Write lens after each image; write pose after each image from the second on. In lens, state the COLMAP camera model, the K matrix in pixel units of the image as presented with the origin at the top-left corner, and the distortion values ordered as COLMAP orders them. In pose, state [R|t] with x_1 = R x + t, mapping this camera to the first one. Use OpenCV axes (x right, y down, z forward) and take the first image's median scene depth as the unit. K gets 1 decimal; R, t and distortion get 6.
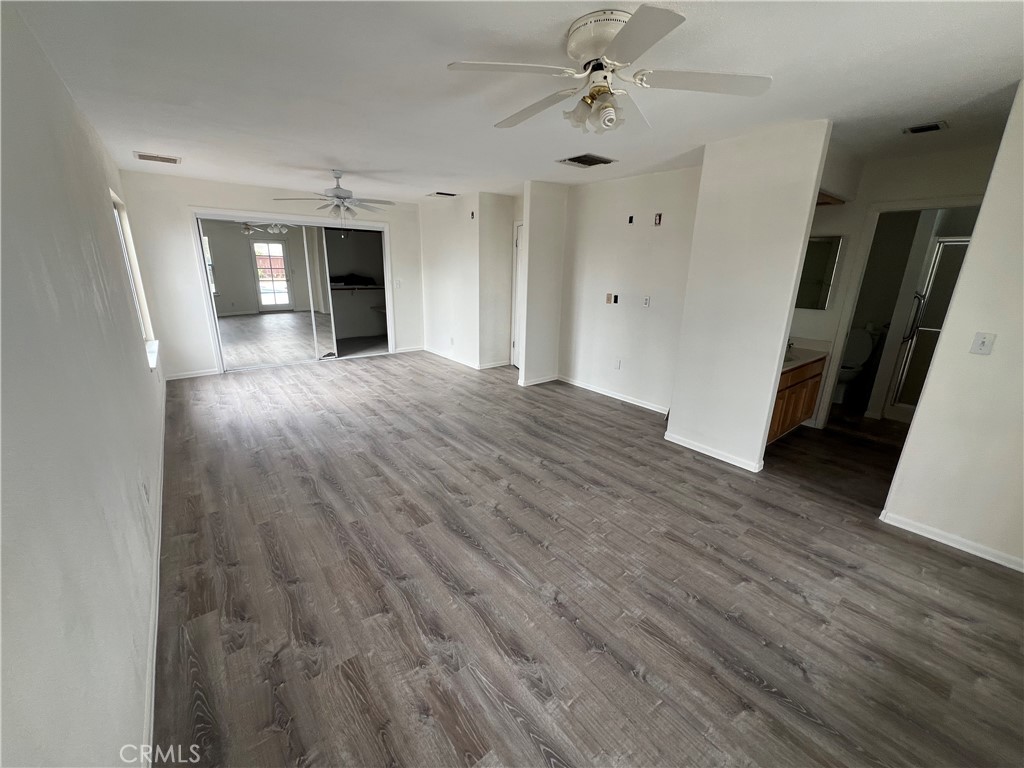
lens RADIAL K [[408.3, 0, 508.0], [0, 408.3, 383.9], [0, 0, 1]] dist [-0.001832, 0.000038]
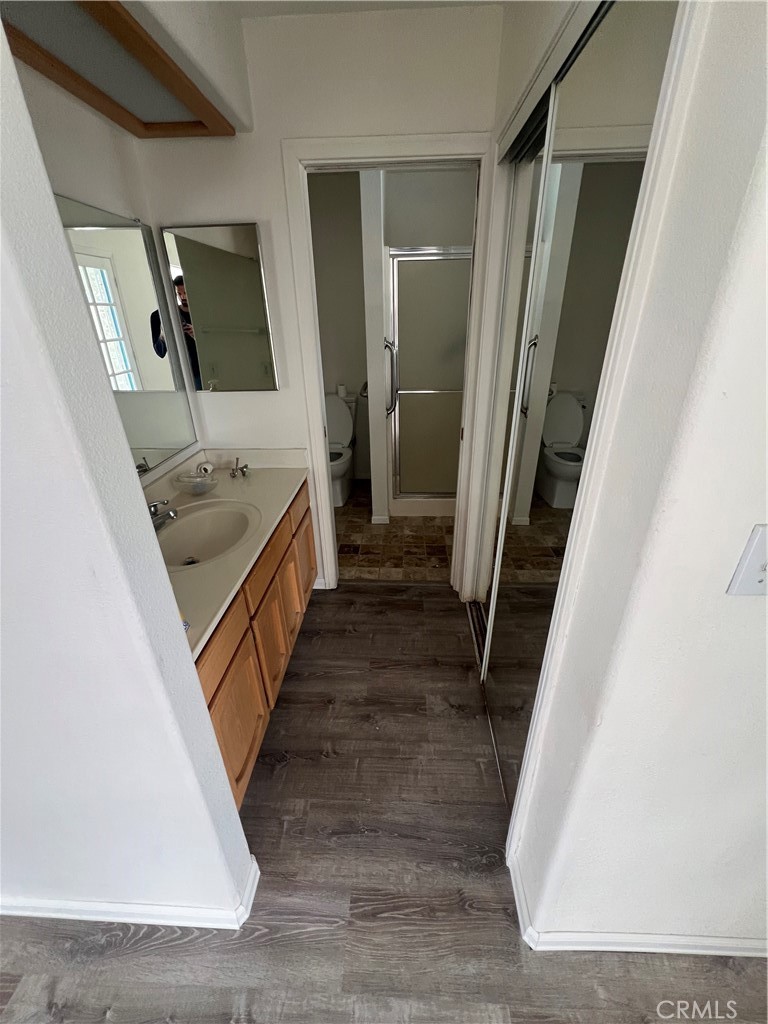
lens RADIAL K [[408.3, 0, 387.4], [0, 408.3, 513.6], [0, 0, 1]] dist [-0.001832, 0.000038]
pose [[0.647375, -0.357450, 0.673153, 0.460129], [0.239101, 0.933865, 0.265945, -0.136196], [-0.723696, -0.011215, 0.690027, 0.539981]]
